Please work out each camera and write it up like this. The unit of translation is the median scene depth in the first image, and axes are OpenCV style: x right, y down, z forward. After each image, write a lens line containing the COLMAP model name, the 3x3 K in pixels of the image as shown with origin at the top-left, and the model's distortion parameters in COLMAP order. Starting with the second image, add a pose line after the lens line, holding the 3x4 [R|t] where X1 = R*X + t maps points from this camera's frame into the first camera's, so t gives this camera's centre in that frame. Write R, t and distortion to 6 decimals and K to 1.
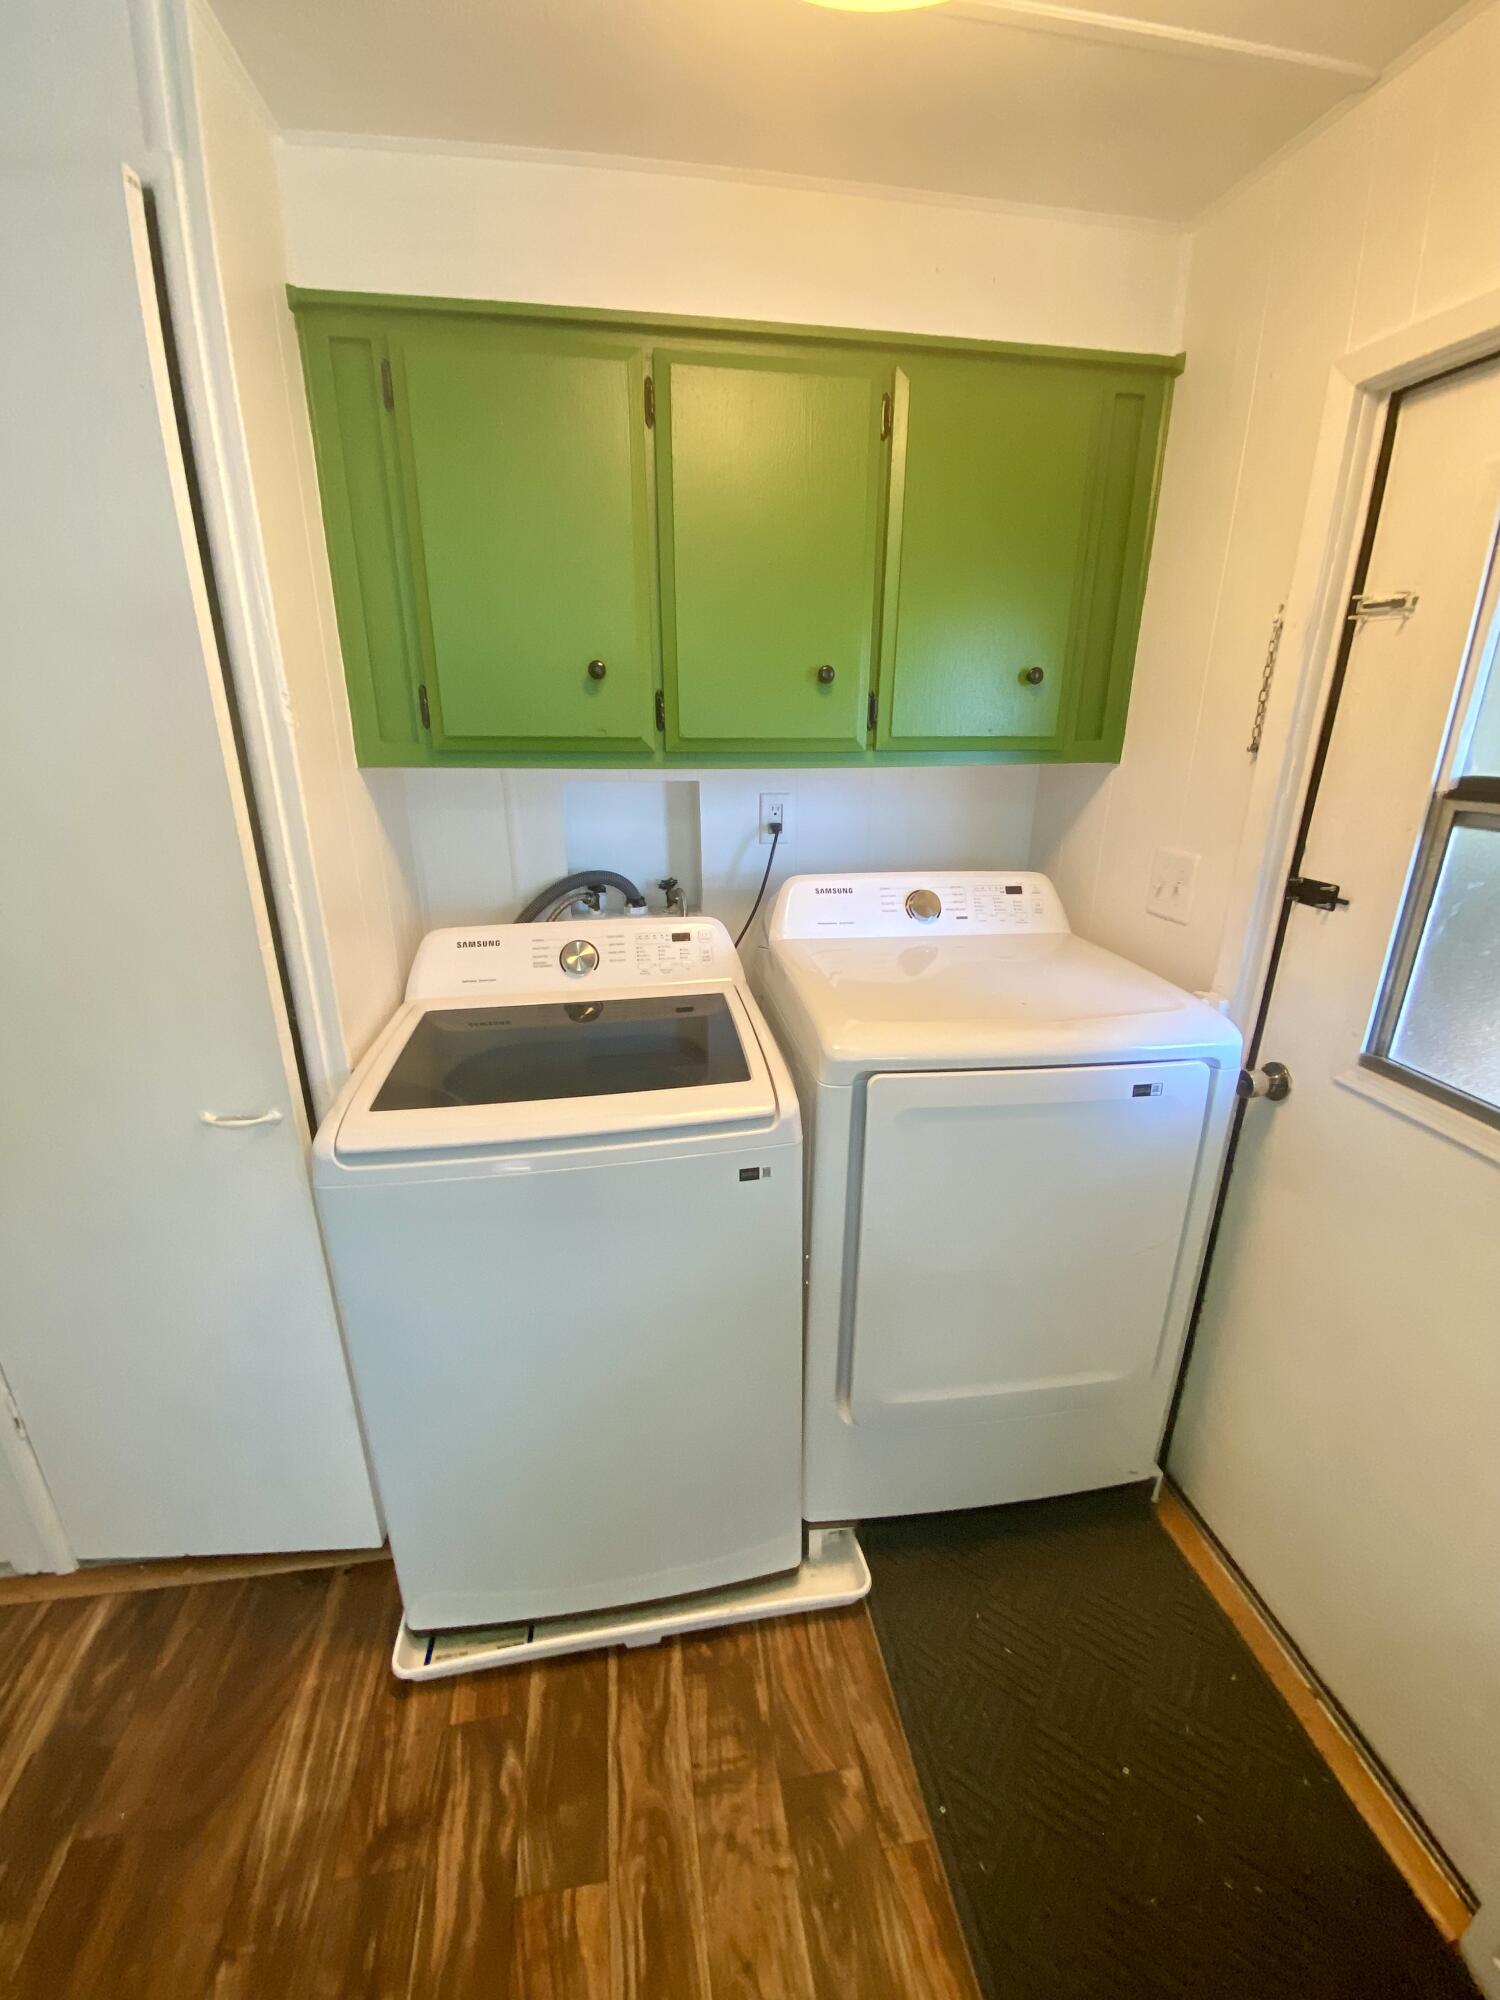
lens RADIAL K [[816.6, 0, 750.0], [0, 816.6, 1000.0], [0, 0, 1]] dist [0.022179, -0.018193]
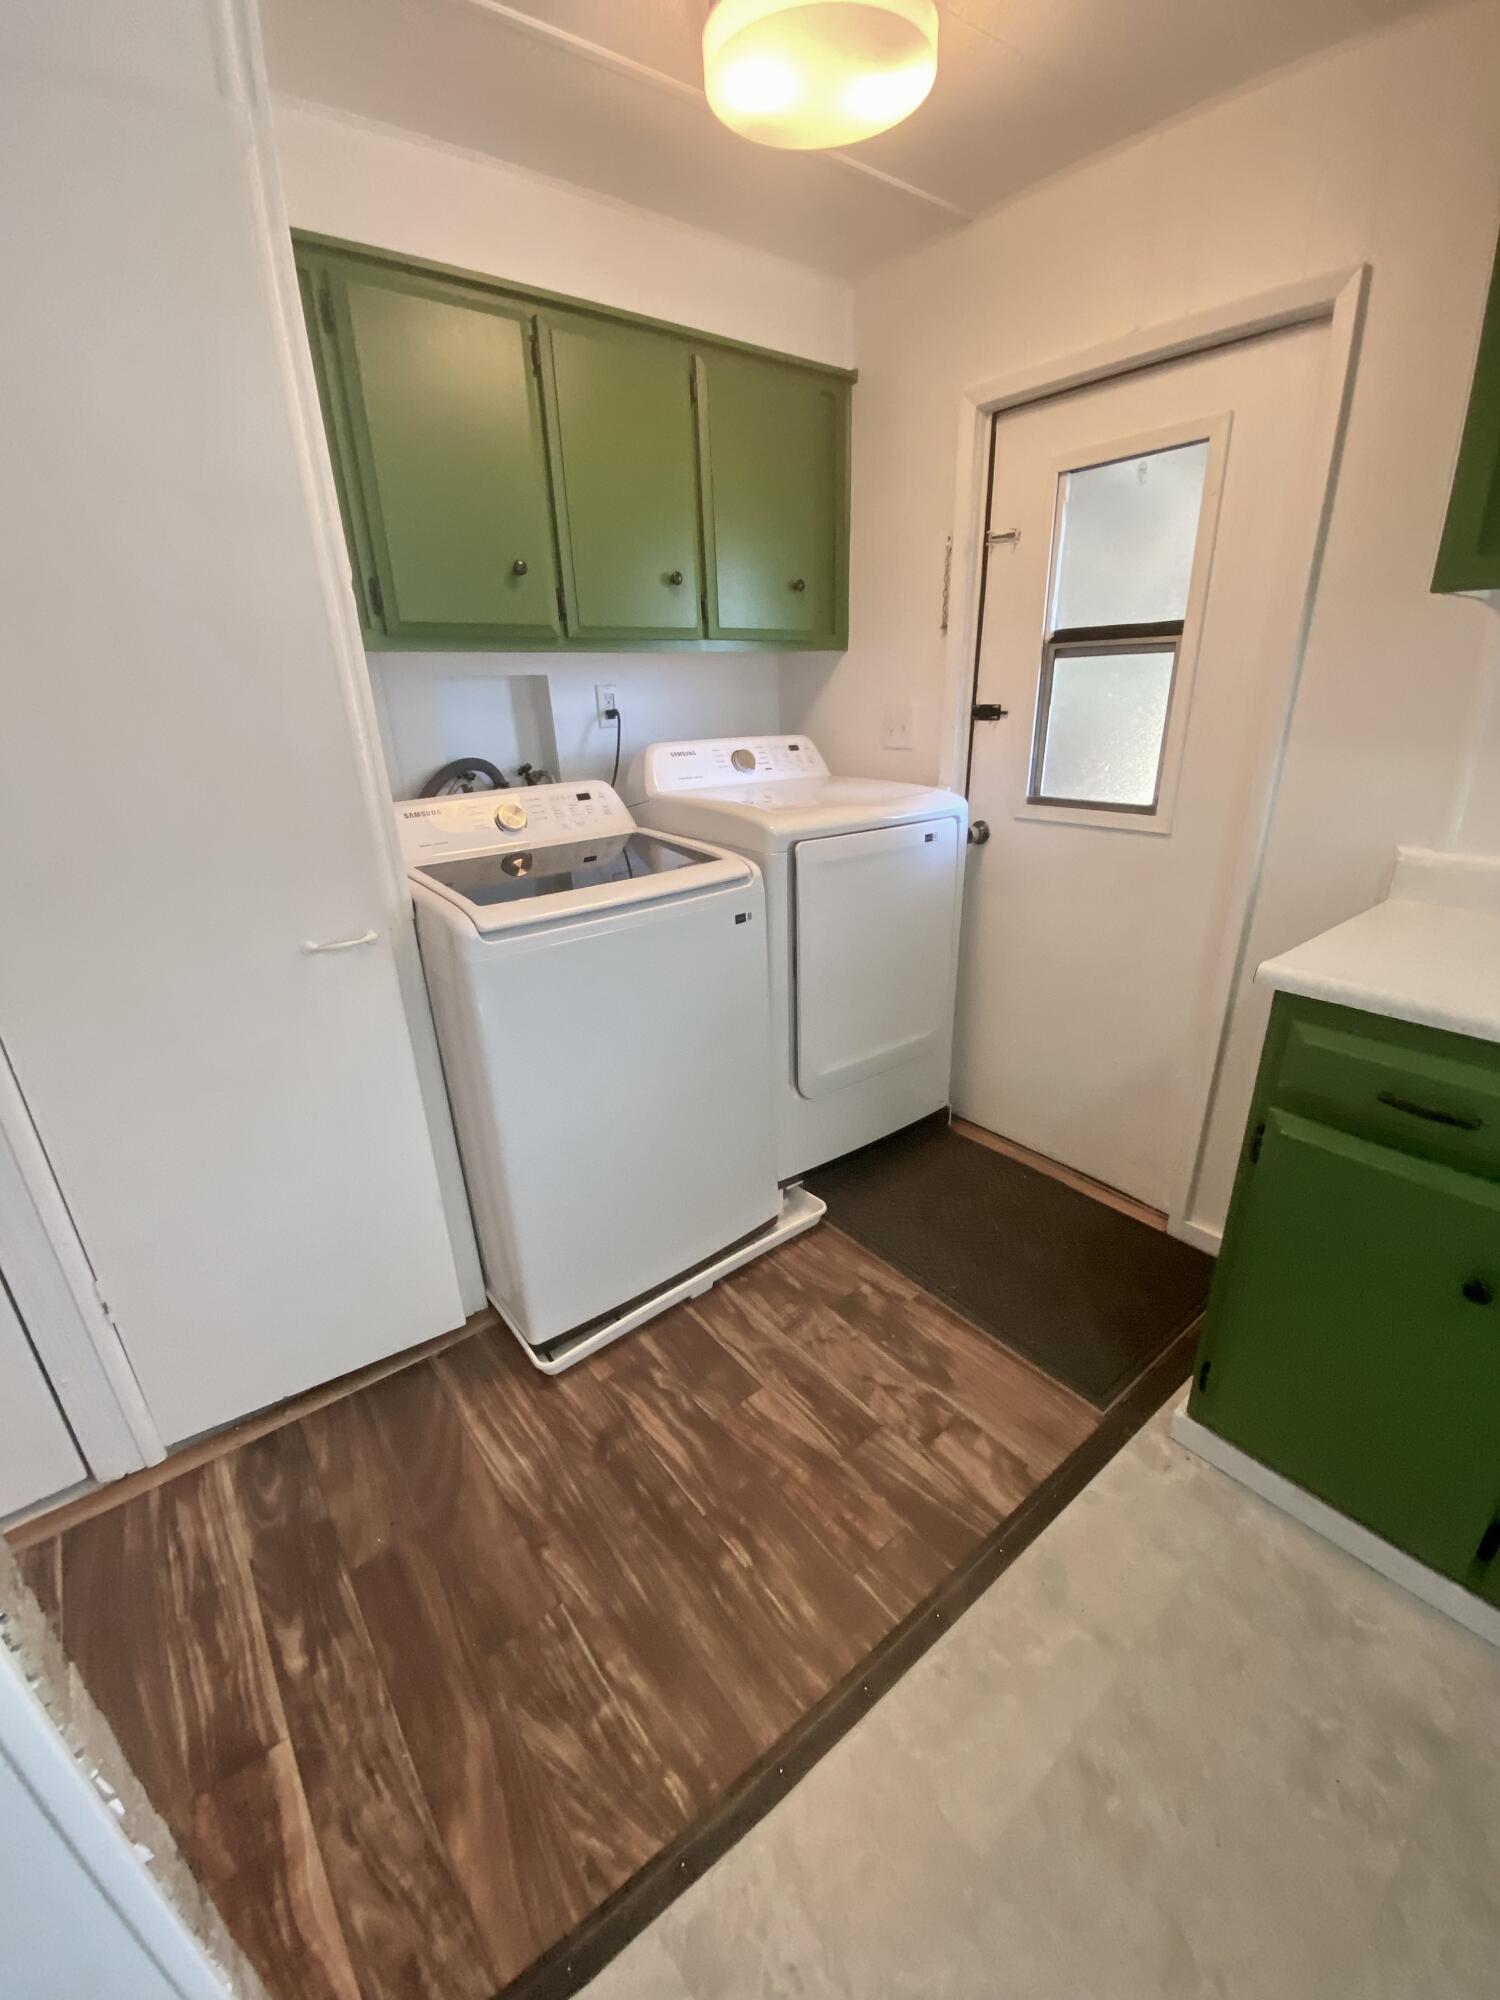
lens RADIAL K [[808.8, 0, 745.7], [0, 808.8, 996.5], [0, 0, 1]] dist [0.022421, -0.023883]
pose [[0.875435, -0.202668, 0.438793, -0.597933], [0.187103, 0.979162, 0.078963, 0.217081], [-0.445653, 0.012973, 0.895112, -0.271938]]
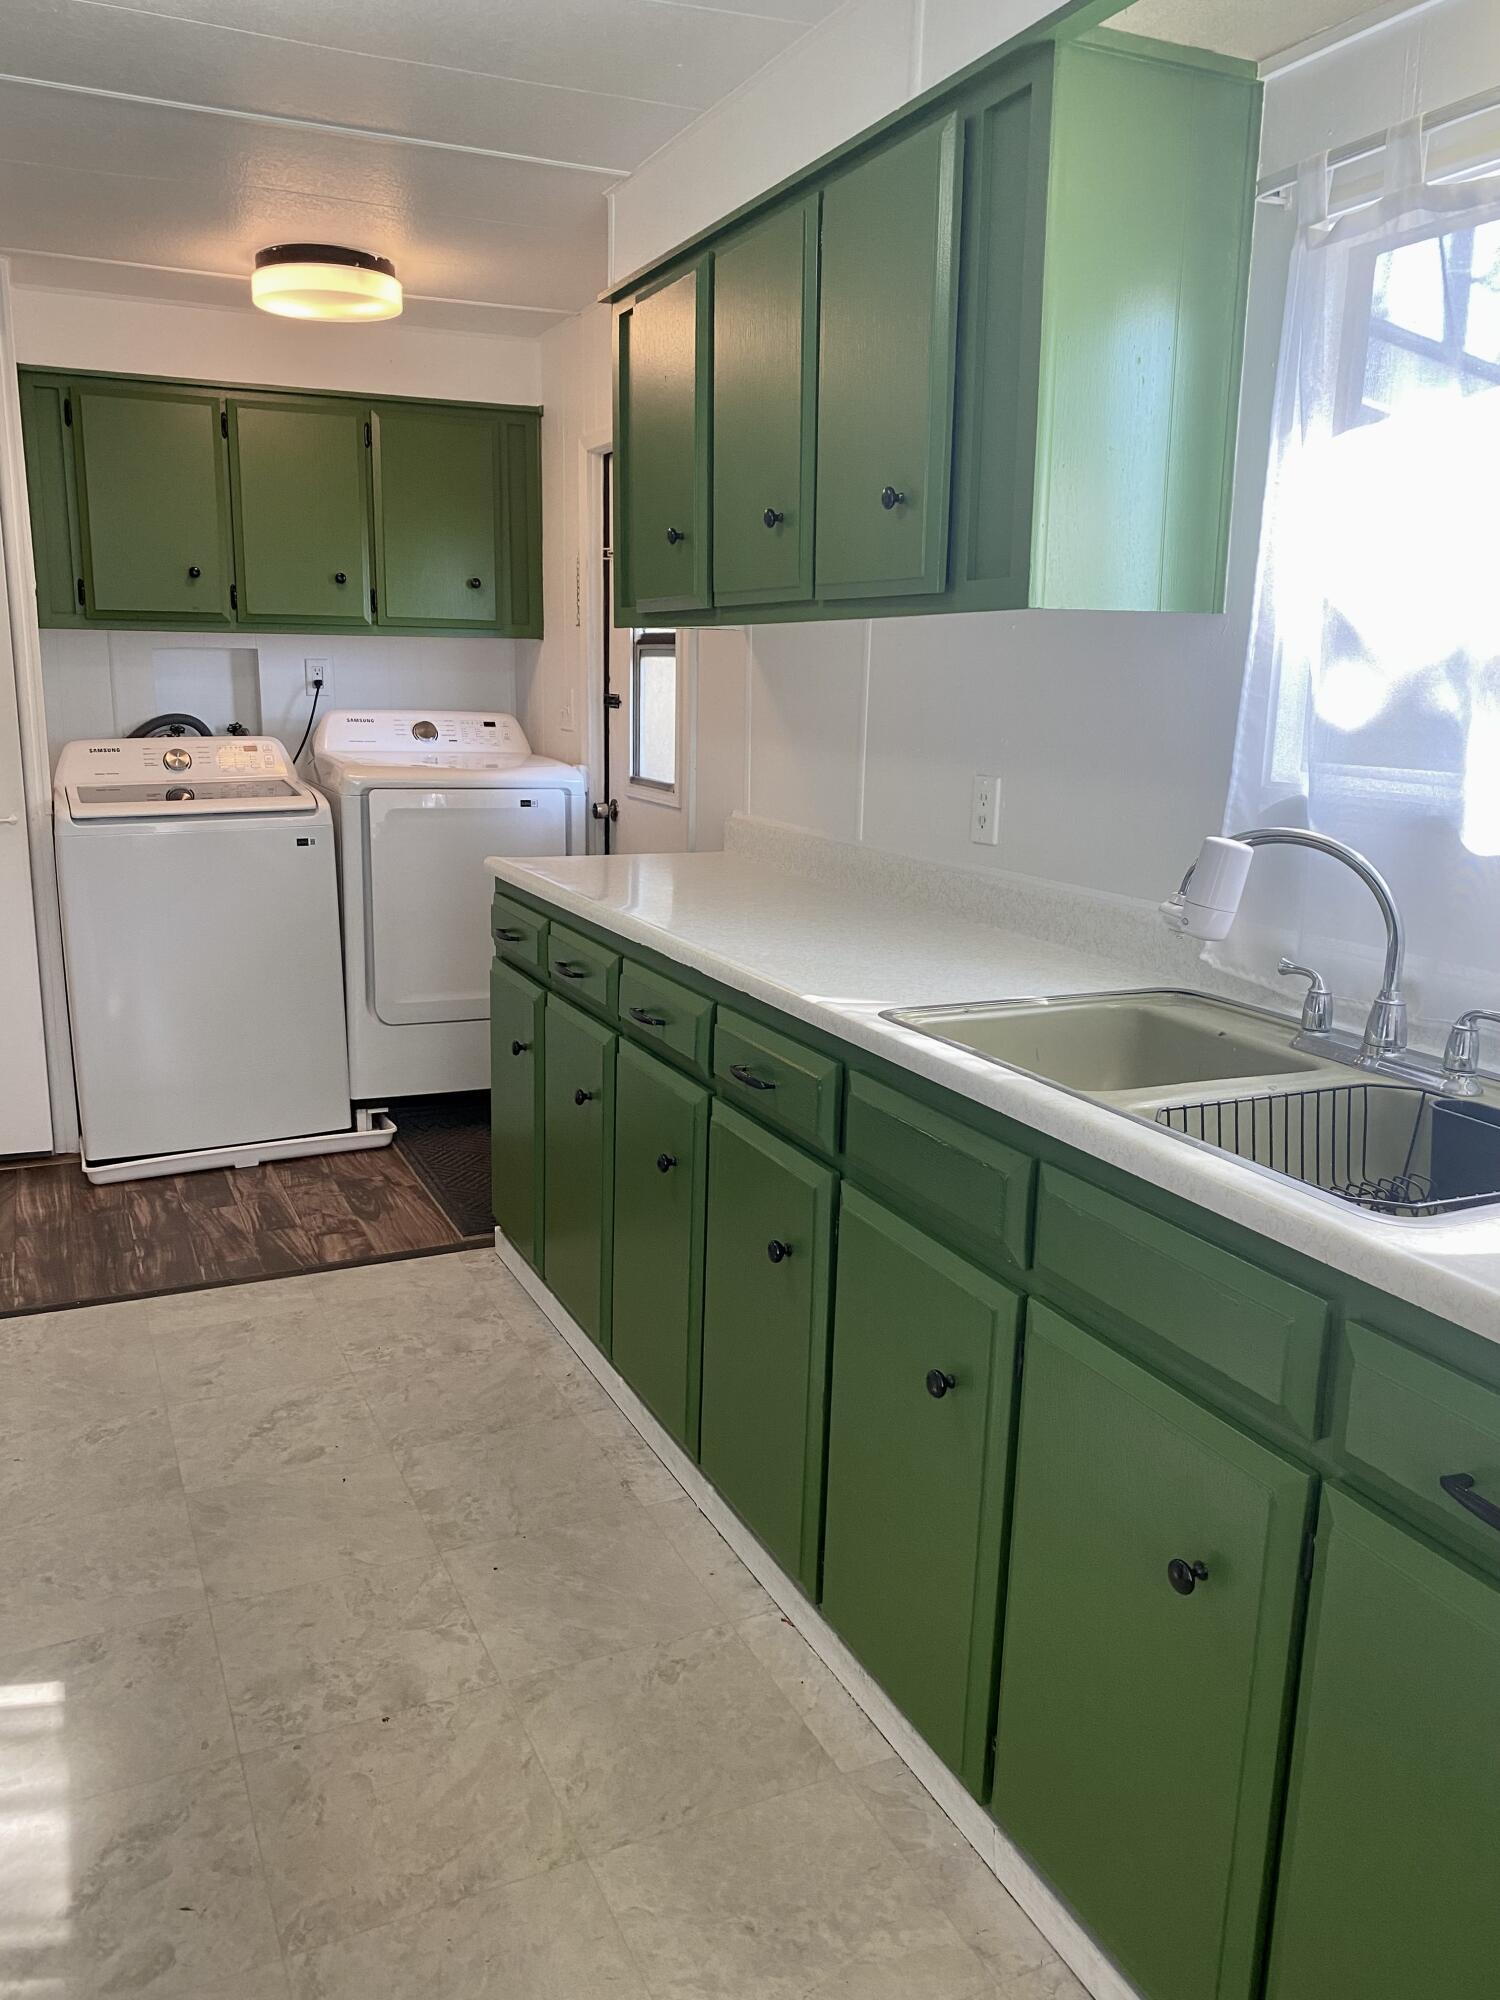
lens RADIAL K [[1528.5, 0, 749.1], [0, 1528.5, 976.3], [0, 0, 1]] dist [0.010286, -0.000655]
pose [[0.963177, -0.043447, 0.265335, 0.036360], [0.073658, 0.991742, -0.104988, 0.854262], [-0.258582, 0.120666, 0.958423, -2.262504]]
